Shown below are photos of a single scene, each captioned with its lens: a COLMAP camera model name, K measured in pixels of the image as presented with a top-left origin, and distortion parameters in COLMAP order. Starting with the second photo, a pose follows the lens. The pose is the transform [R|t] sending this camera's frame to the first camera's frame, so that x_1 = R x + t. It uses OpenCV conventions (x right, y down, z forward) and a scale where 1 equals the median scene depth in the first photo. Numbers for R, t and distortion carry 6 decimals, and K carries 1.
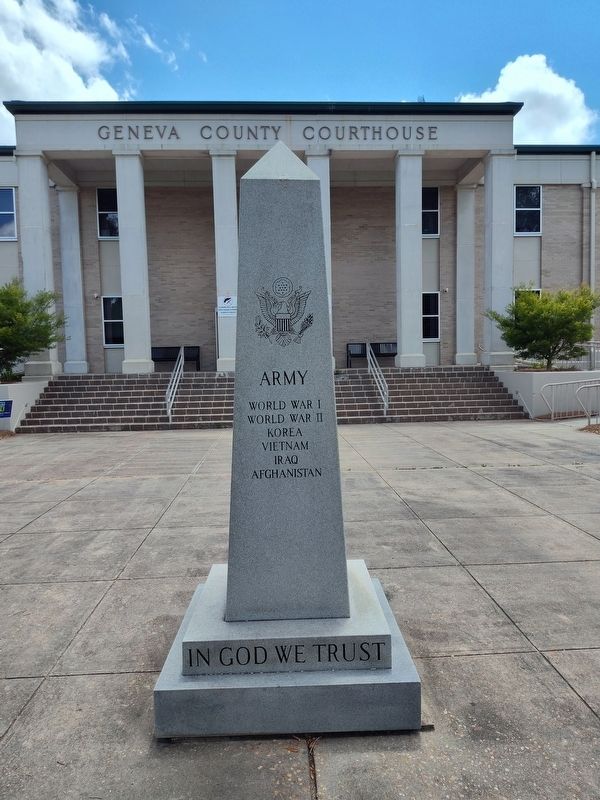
lens RADIAL K [[552.0, 0, 303.8], [0, 552.0, 401.0], [0, 0, 1]] dist [0.025363, -0.014017]
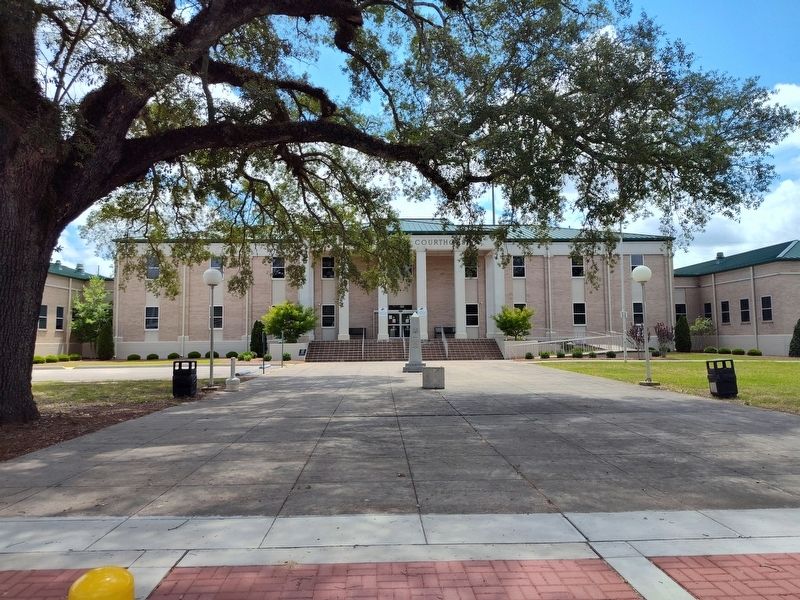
lens RADIAL K [[552.0, 0, 400.4], [0, 552.0, 300.3], [0, 0, 1]] dist [0.025363, -0.014017]
pose [[0.999799, 0.010869, -0.016873, -0.074042], [-0.013085, 0.990433, -0.137375, 0.356819], [0.015219, 0.137569, 0.990375, -4.596399]]
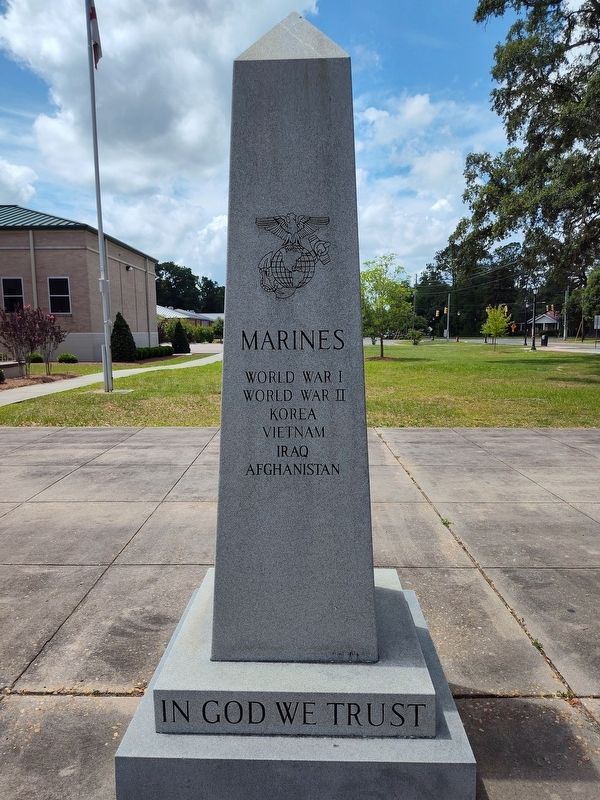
lens RADIAL K [[552.0, 0, 305.1], [0, 552.0, 393.5], [0, 0, 1]] dist [0.025363, -0.014017]
pose [[0.050294, -0.092482, 0.994443, -0.497304], [0.071739, 0.993466, 0.088763, -0.020703], [-0.996155, 0.066876, 0.056600, 0.594078]]
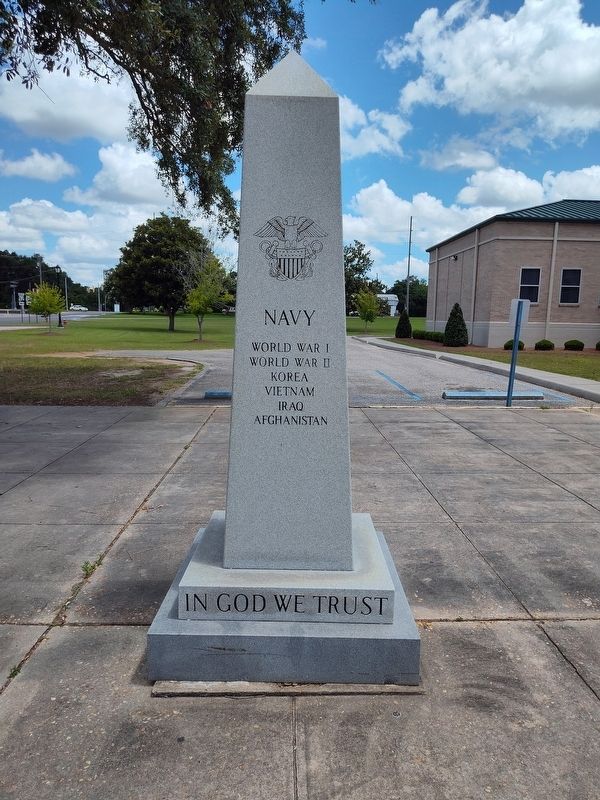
lens RADIAL K [[552.0, 0, 297.8], [0, 552.0, 406.0], [0, 0, 1]] dist [0.025363, -0.014017]
pose [[-0.036204, 0.181339, -0.982754, 0.560573], [-0.083580, 0.979404, 0.183800, -0.041400], [0.995843, 0.088793, -0.020302, 0.649600]]
